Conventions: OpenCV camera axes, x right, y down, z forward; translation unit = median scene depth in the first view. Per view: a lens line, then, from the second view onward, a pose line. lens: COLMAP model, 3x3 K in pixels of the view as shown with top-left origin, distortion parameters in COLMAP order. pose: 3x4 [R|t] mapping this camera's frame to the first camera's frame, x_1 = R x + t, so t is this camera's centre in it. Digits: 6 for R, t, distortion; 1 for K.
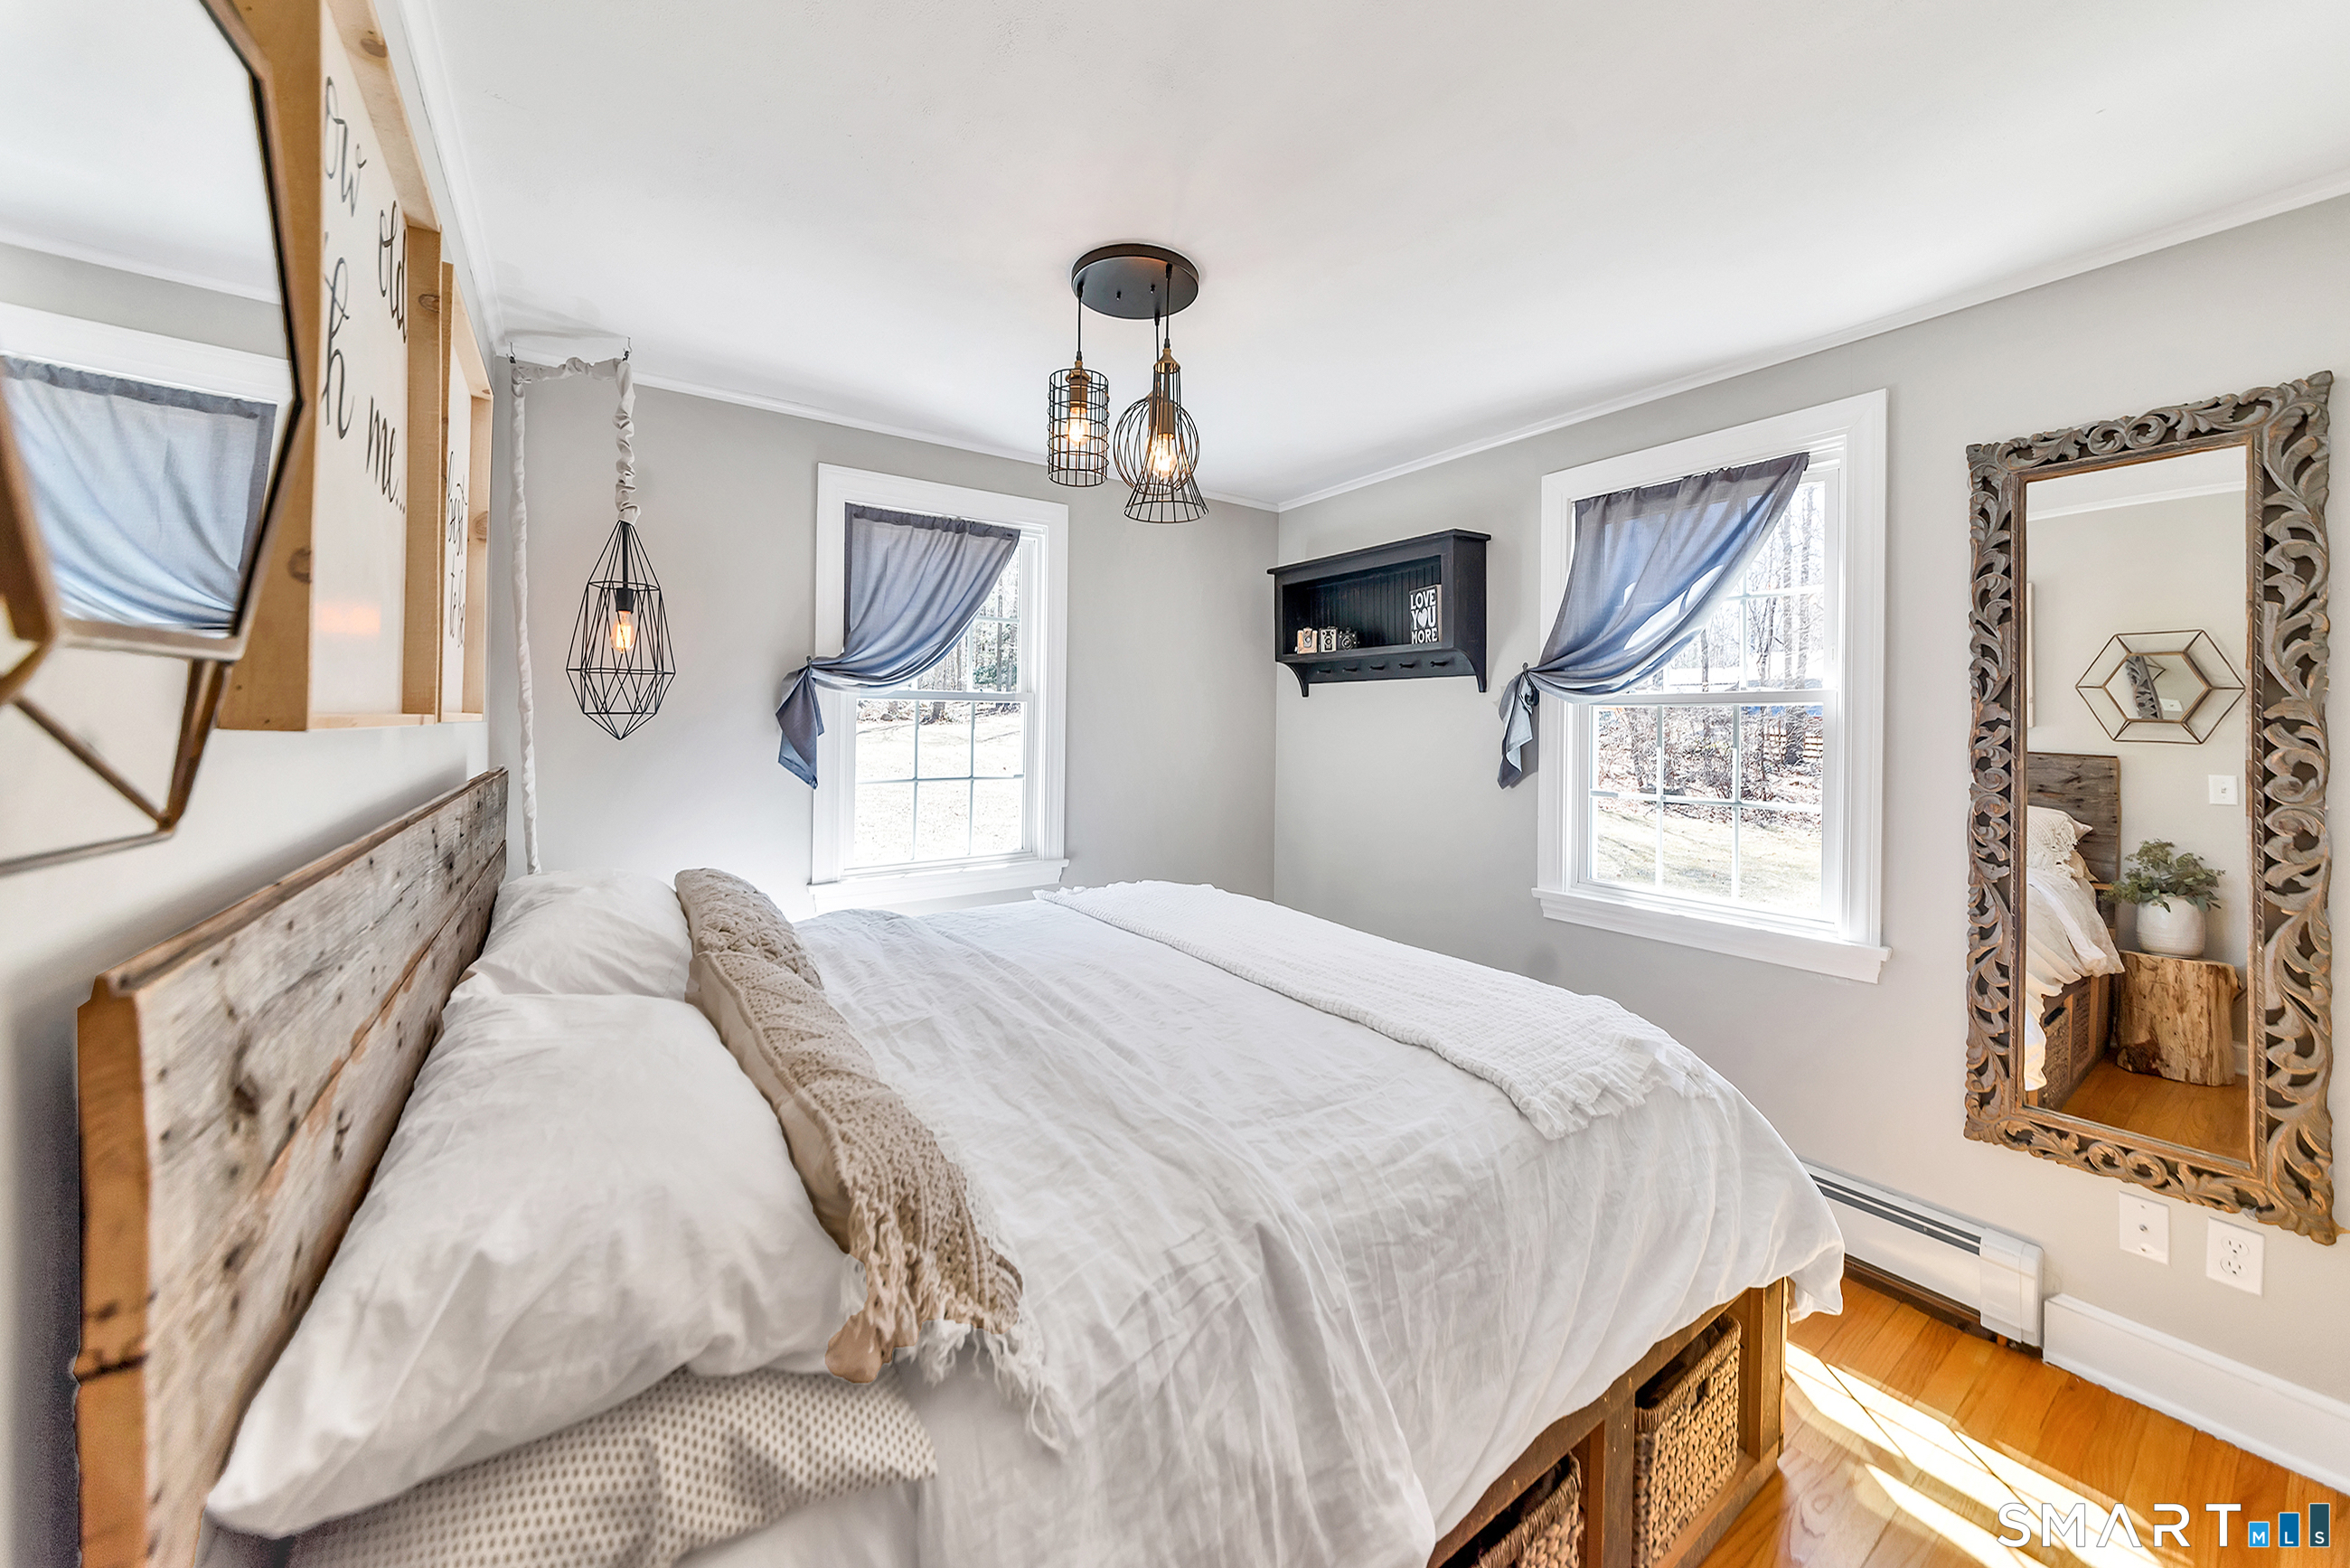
lens RADIAL K [[999.6, 0, 1026.5], [0, 999.6, 626.7], [0, 0, 1]] dist [-0.003923, -0.000403]
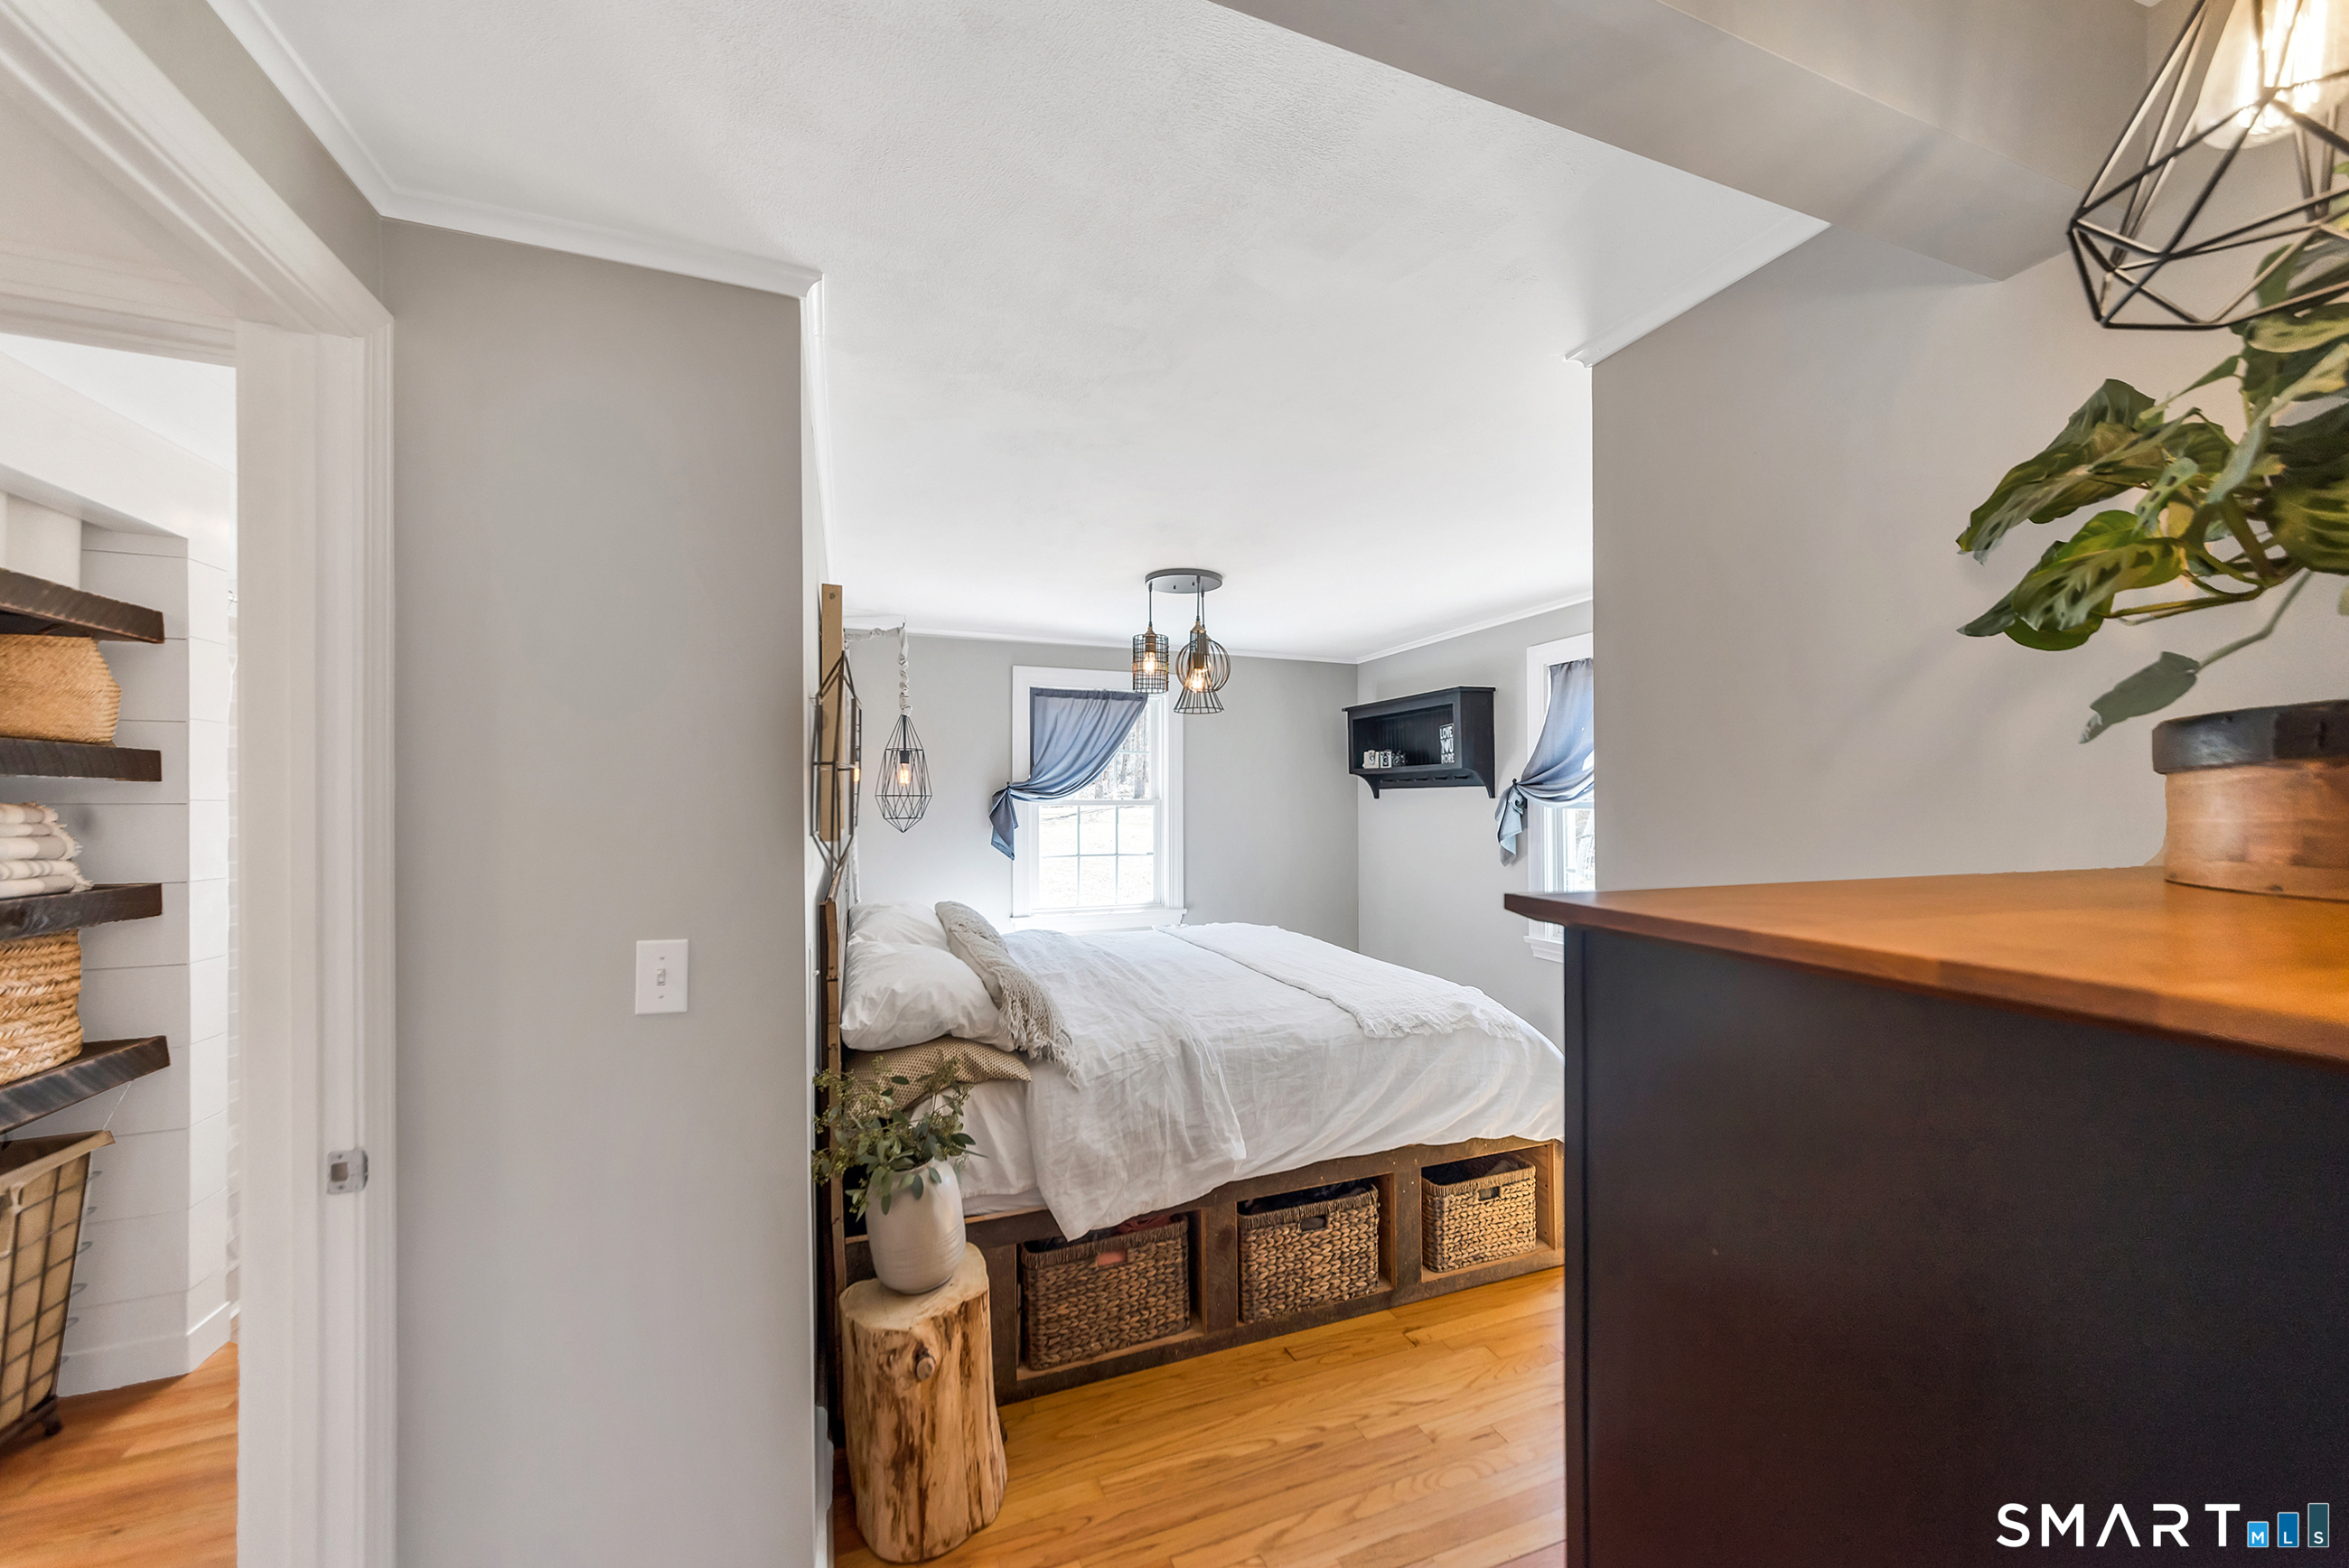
lens RADIAL K [[857.6, 0, 1184.2], [0, 857.6, 789.1], [0, 0, 1]] dist [-0.000198, 0.000614]
pose [[0.999370, 0.008749, -0.034404, 0.168654], [-0.006167, 0.997206, 0.074446, -0.089145], [0.034959, -0.074187, 0.996631, -0.565139]]
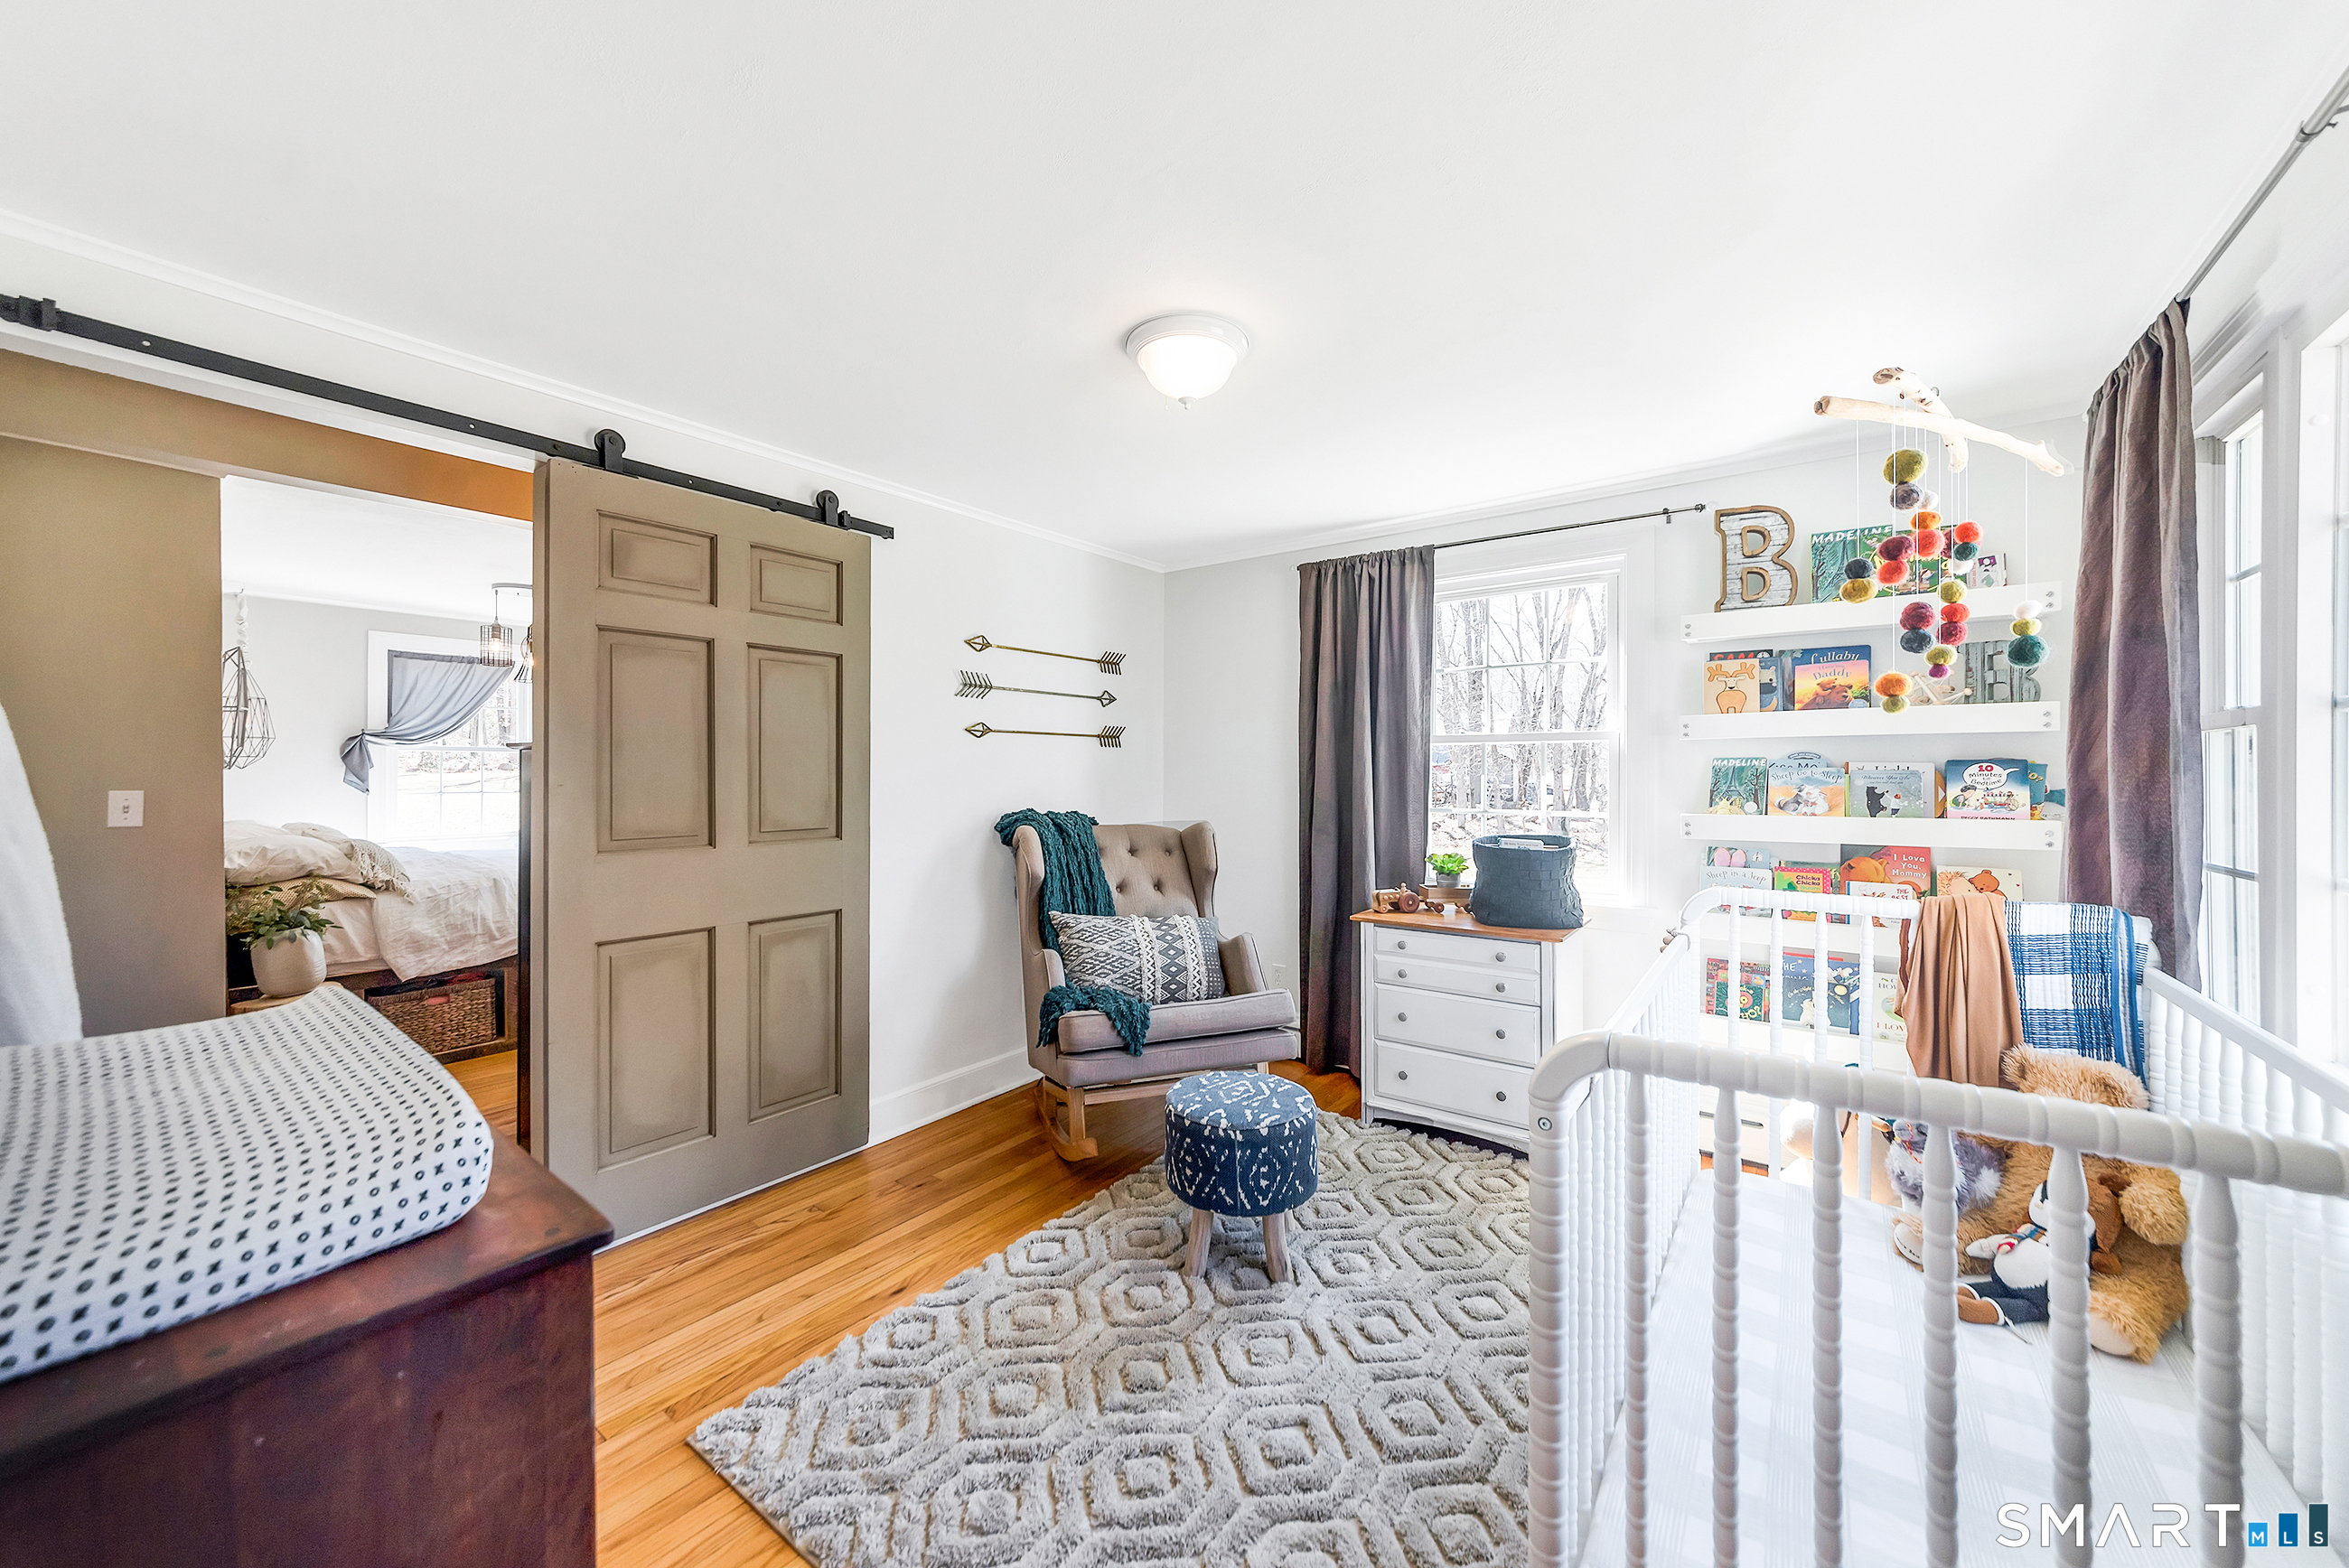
lens RADIAL K [[857.6, 0, 1132.7], [0, 857.6, 761.9], [0, 0, 1]] dist [-0.000198, 0.000614]
pose [[0.882073, 0.012339, 0.470952, 0.447234], [-0.048143, 0.996784, 0.064056, -0.118582], [-0.468647, -0.079175, 0.879830, -1.658246]]
